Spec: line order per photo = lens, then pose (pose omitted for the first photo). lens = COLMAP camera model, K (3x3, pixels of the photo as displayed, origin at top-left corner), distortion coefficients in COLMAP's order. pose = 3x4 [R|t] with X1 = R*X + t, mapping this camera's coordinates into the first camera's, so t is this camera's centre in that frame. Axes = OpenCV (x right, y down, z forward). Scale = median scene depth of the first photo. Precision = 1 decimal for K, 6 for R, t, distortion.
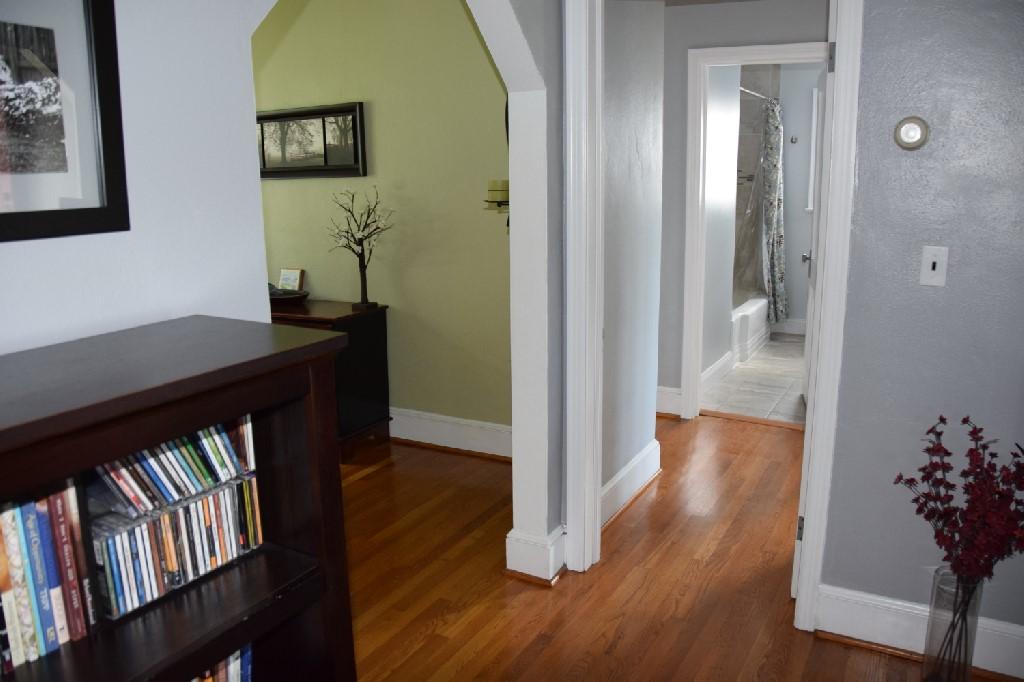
lens RADIAL K [[790.8, 0, 512.0], [0, 790.8, 341.0], [0, 0, 1]] dist [-0.076453, -0.000381]
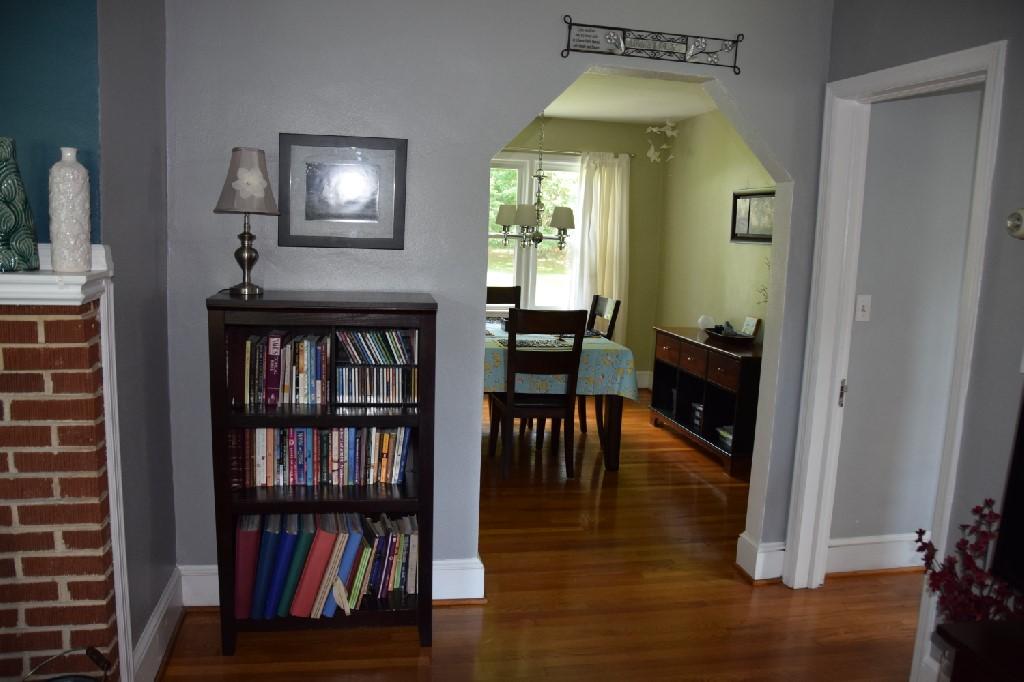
lens RADIAL K [[792.5, 0, 512.0], [0, 792.5, 341.0], [0, 0, 1]] dist [-0.139585, -0.000782]
pose [[0.640255, 0.145849, -0.754190, 1.498442], [-0.206696, 0.978309, 0.013719, 0.018313], [0.739832, 0.147104, 0.656513, -0.235694]]
